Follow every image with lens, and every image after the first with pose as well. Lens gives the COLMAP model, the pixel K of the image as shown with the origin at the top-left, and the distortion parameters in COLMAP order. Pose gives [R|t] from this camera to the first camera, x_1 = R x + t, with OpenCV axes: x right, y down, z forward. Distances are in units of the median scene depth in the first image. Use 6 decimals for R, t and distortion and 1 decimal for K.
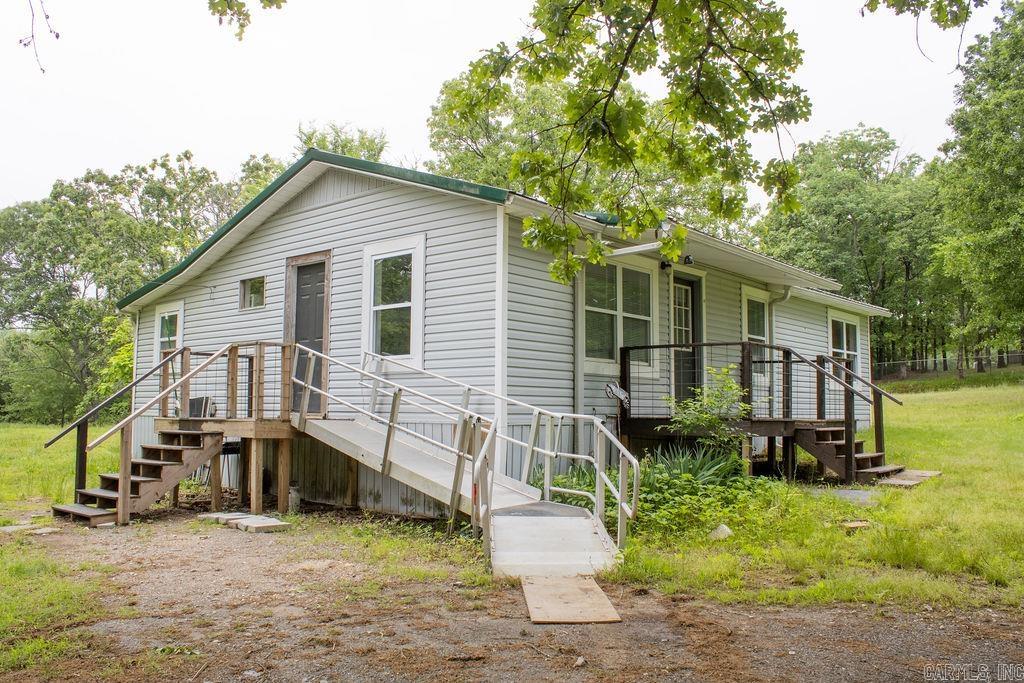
lens RADIAL K [[853.0, 0, 515.2], [0, 853.0, 338.9], [0, 0, 1]] dist [-0.134868, 0.069025]
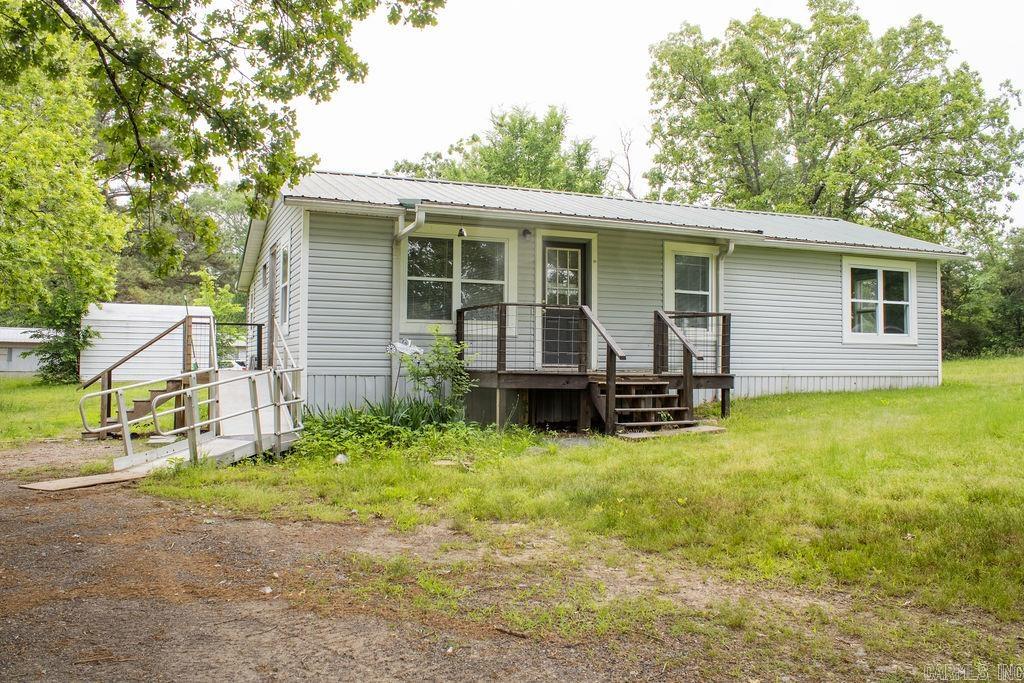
lens RADIAL K [[853.0, 0, 515.6], [0, 853.0, 337.1], [0, 0, 1]] dist [-0.134868, 0.069025]
pose [[0.895054, -0.015826, -0.445677, 0.671073], [0.037336, 0.998521, 0.039524, 0.004526], [0.444393, -0.052016, 0.894321, 0.000396]]
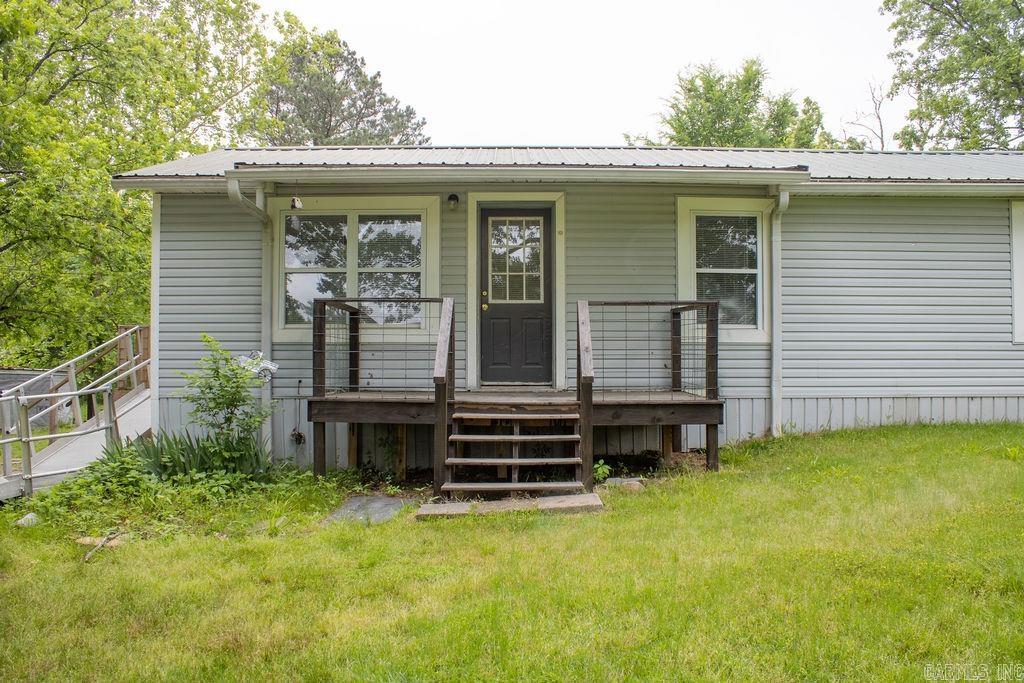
lens RADIAL K [[853.0, 0, 504.0], [0, 853.0, 344.0], [0, 0, 1]] dist [-0.134868, 0.069025]
pose [[0.656318, -0.025506, -0.754053, 0.822279], [0.069898, 0.997186, 0.027109, 0.030735], [0.751240, -0.070499, 0.656253, 0.523233]]
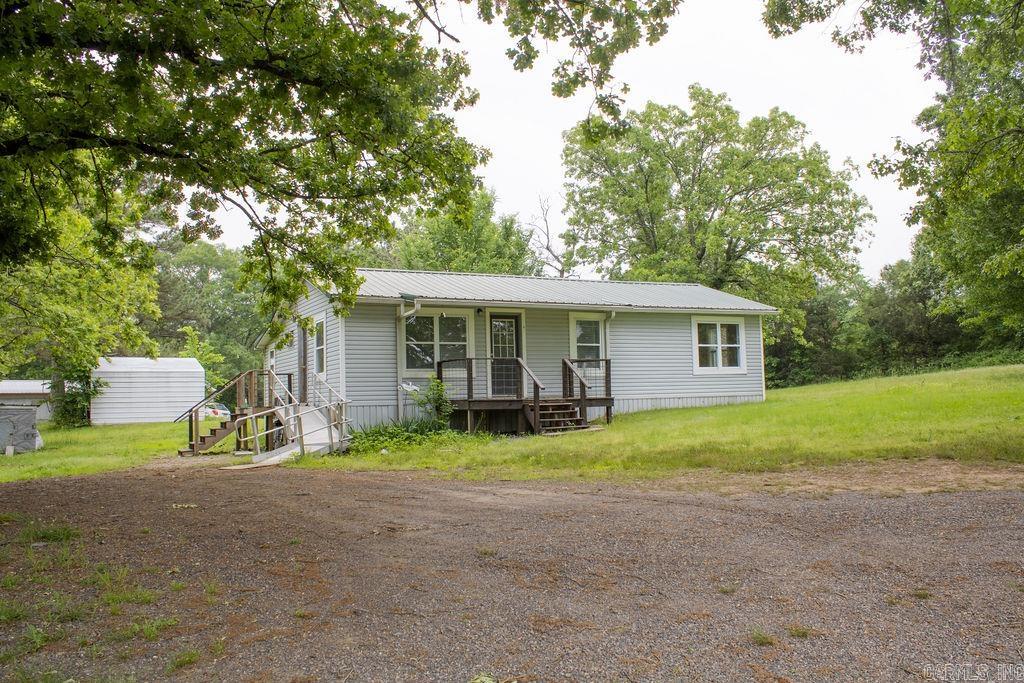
lens RADIAL K [[853.0, 0, 518.4], [0, 853.0, 343.4], [0, 0, 1]] dist [-0.134868, 0.069025]
pose [[0.930356, -0.056842, -0.362224, 0.889591], [0.064476, 0.997879, 0.009013, -0.031906], [0.360943, -0.031740, 0.932048, -0.587163]]
